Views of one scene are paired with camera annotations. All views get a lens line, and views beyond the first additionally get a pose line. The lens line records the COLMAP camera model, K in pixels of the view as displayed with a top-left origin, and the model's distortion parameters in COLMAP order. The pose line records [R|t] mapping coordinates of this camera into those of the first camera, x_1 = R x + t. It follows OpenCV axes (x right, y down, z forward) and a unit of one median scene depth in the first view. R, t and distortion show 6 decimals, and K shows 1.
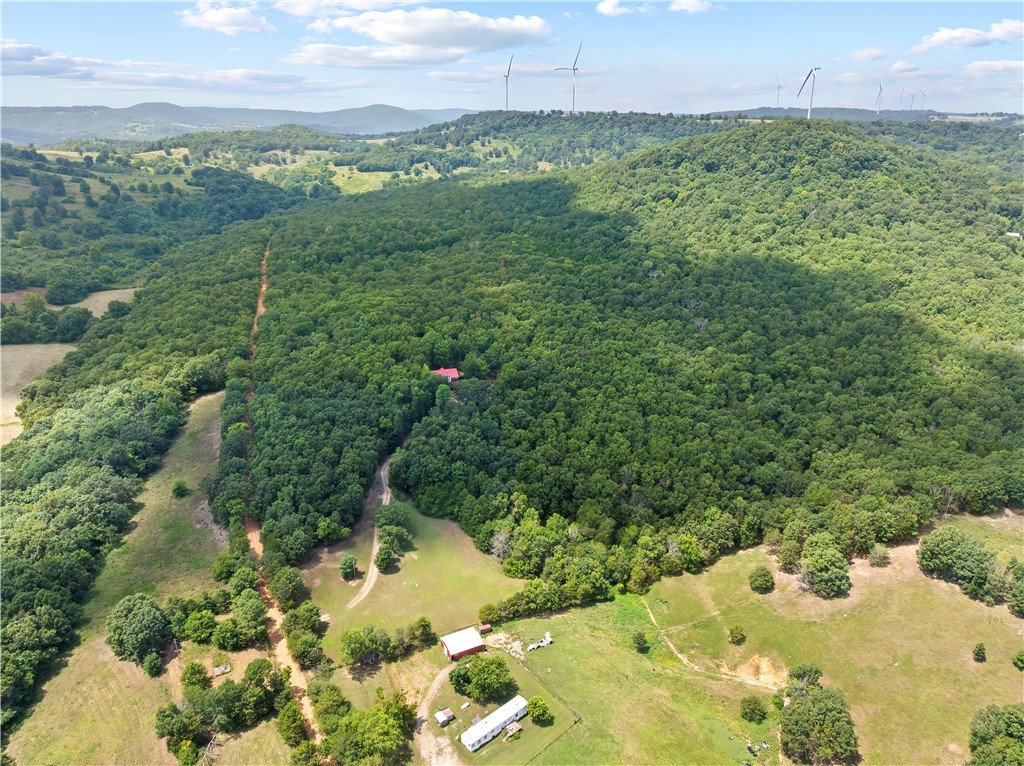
lens RADIAL K [[749.6, 0, 512.0], [0, 749.6, 383.0], [0, 0, 1]] dist [-0.029139, 0.007726]
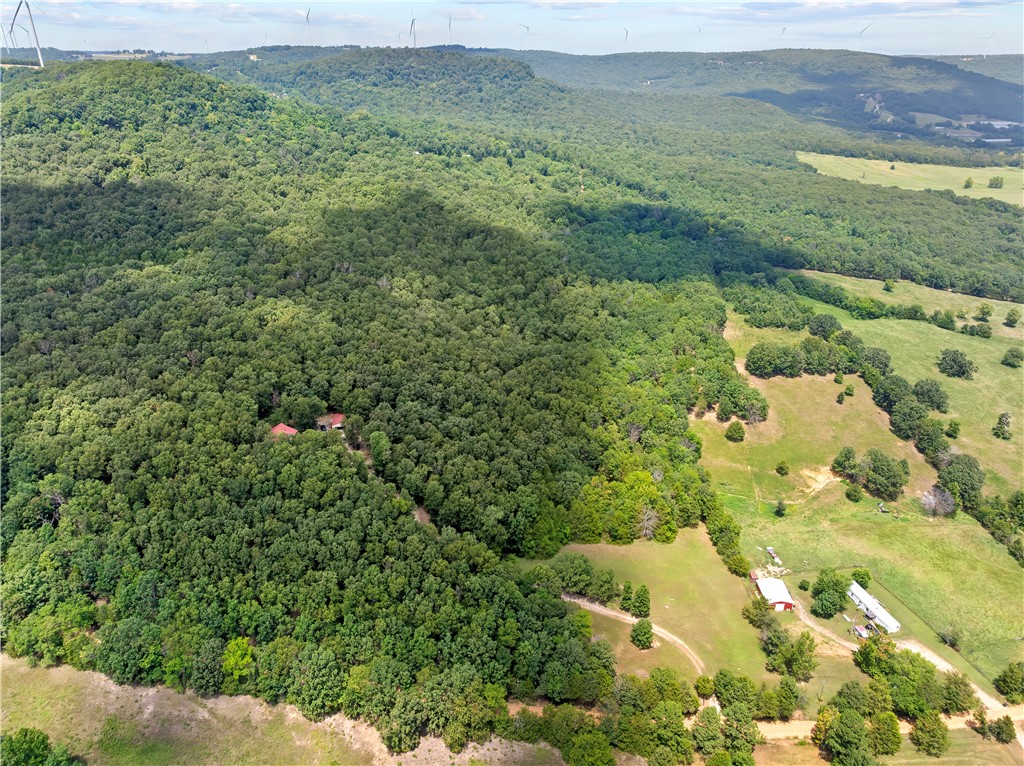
lens RADIAL K [[749.6, 0, 512.0], [0, 749.6, 383.0], [0, 0, 1]] dist [-0.029139, 0.007726]
pose [[0.425844, -0.373478, 0.824119, -0.876568], [0.312225, 0.915541, 0.253575, -0.262958], [-0.849219, 0.149327, 0.506487, 0.690495]]
